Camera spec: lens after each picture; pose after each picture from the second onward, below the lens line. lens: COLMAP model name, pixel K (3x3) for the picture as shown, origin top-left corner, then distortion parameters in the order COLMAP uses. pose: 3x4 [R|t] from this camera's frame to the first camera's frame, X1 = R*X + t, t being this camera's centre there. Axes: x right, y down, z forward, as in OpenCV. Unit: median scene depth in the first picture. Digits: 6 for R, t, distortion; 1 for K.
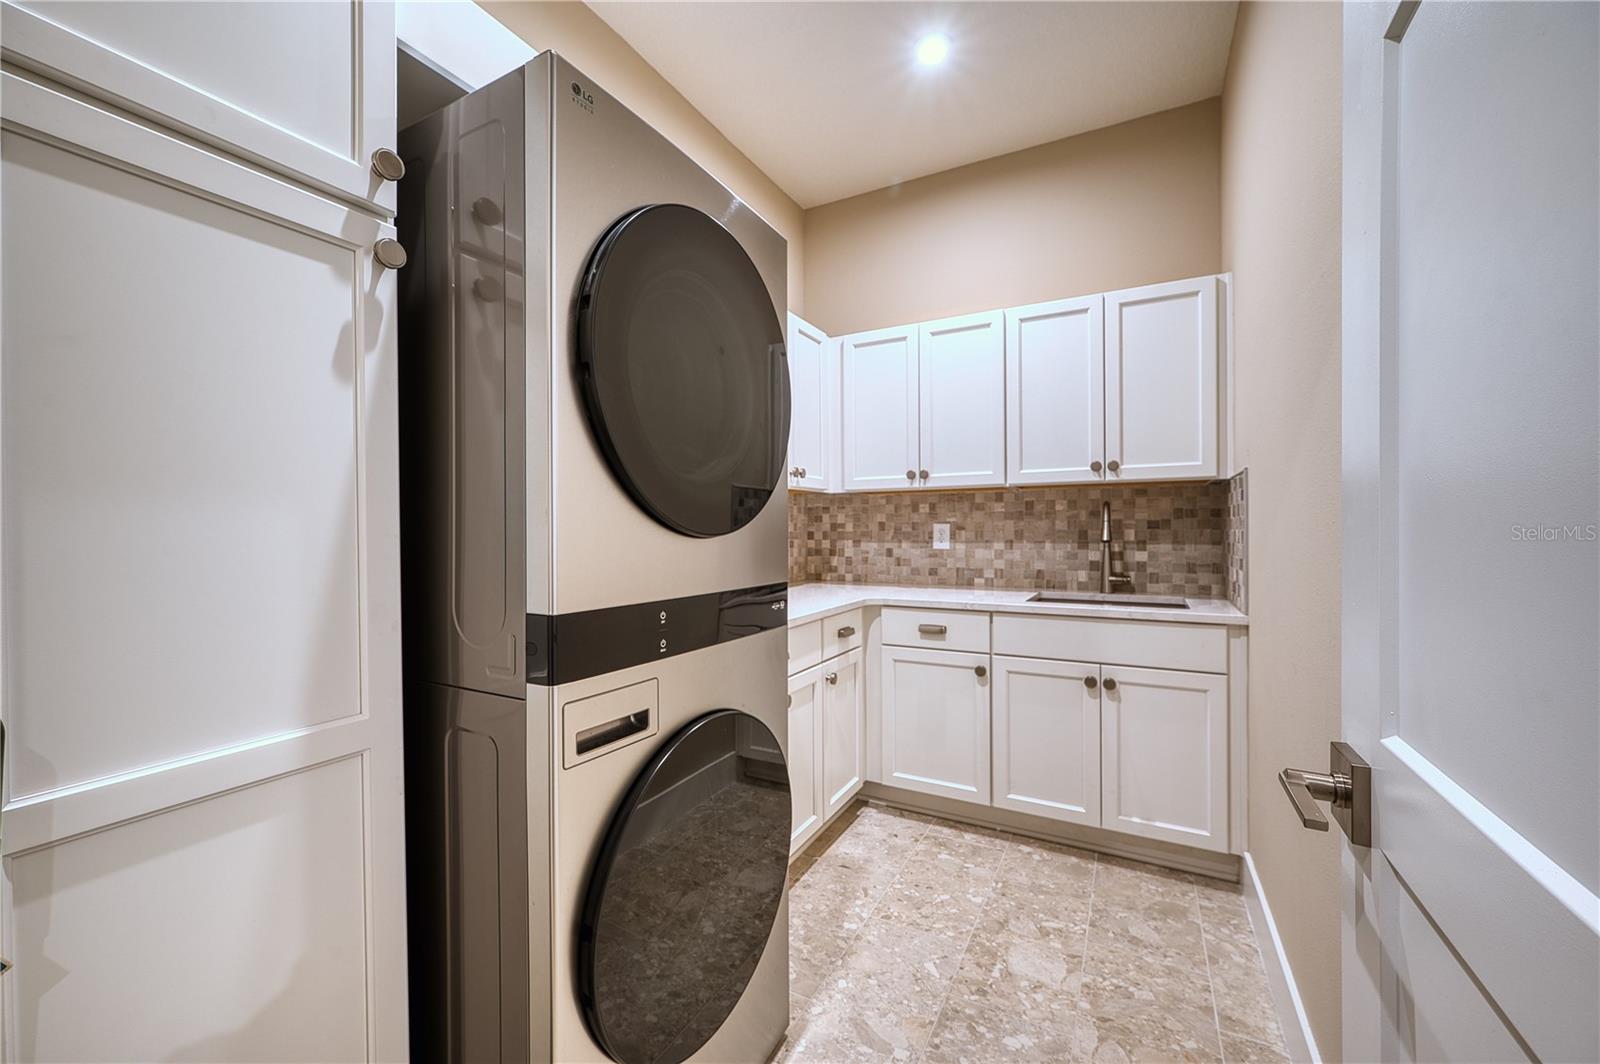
lens RADIAL K [[639.3, 0, 800.0], [0, 639.3, 532.0], [0, 0, 1]] dist [0.000693, 0.000031]
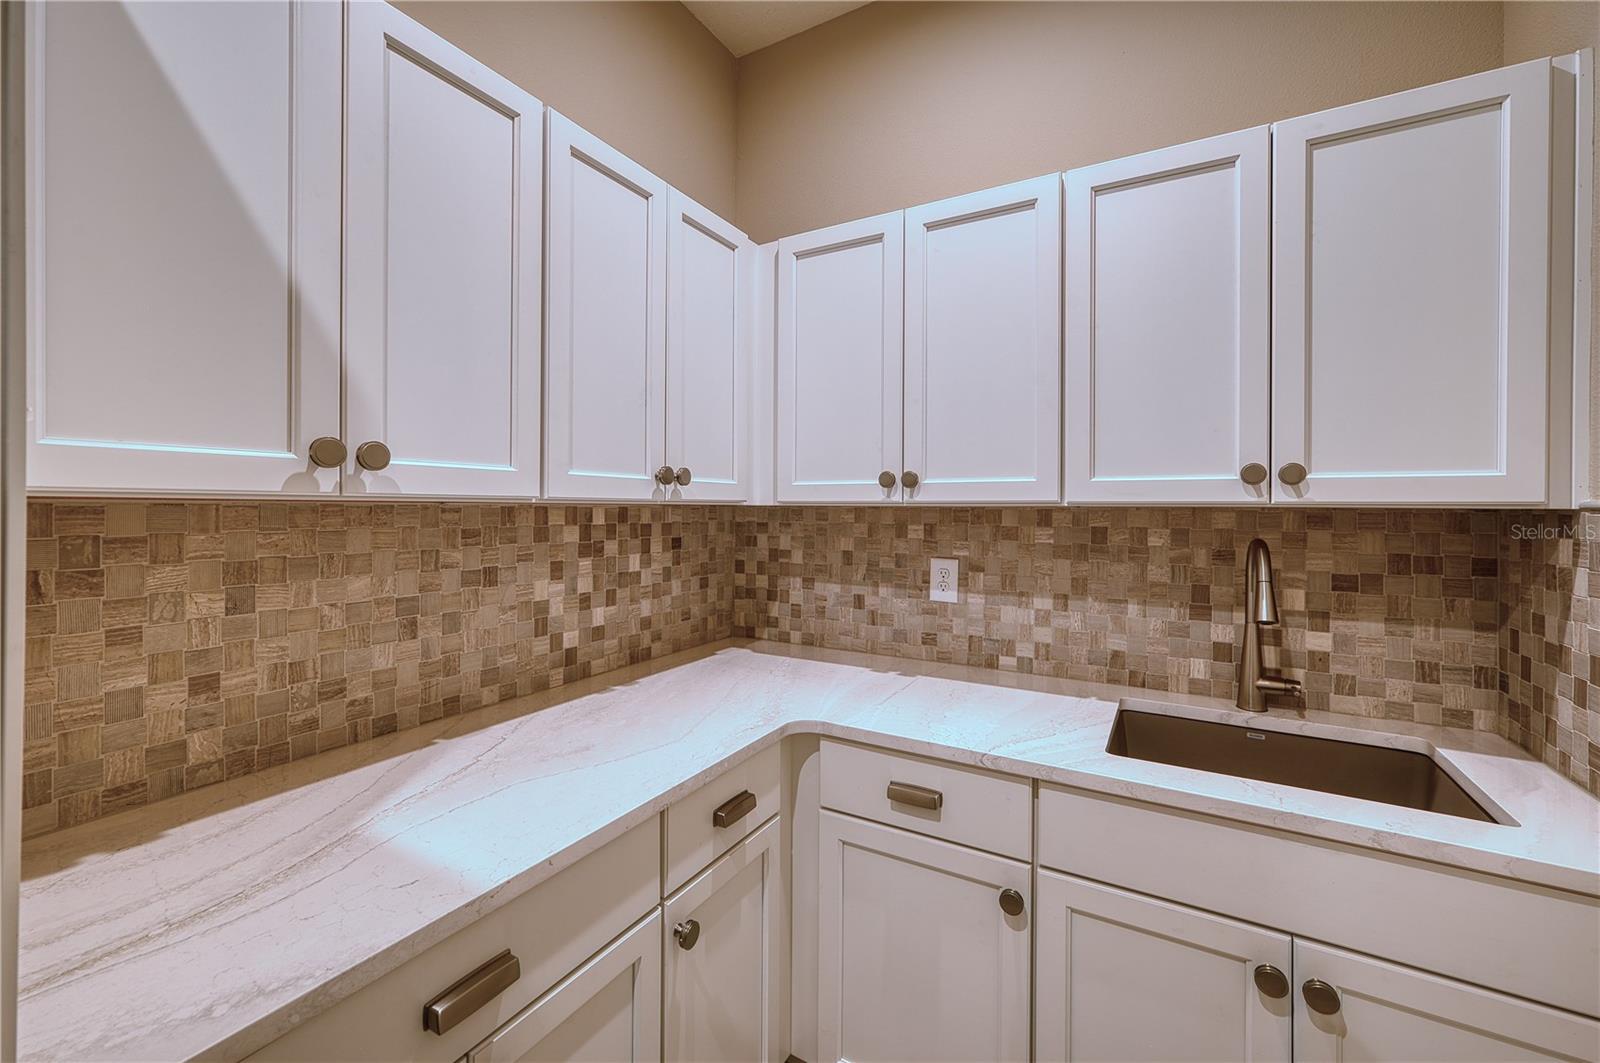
lens RADIAL K [[646.4, 0, 798.7], [0, 646.4, 505.0], [0, 0, 1]] dist [-0.001085, 0.000000]
pose [[0.999445, 0.013582, -0.030428, 0.112646], [-0.013863, 0.999863, -0.009034, -0.060658], [0.030301, 0.009451, 0.999496, 0.428745]]
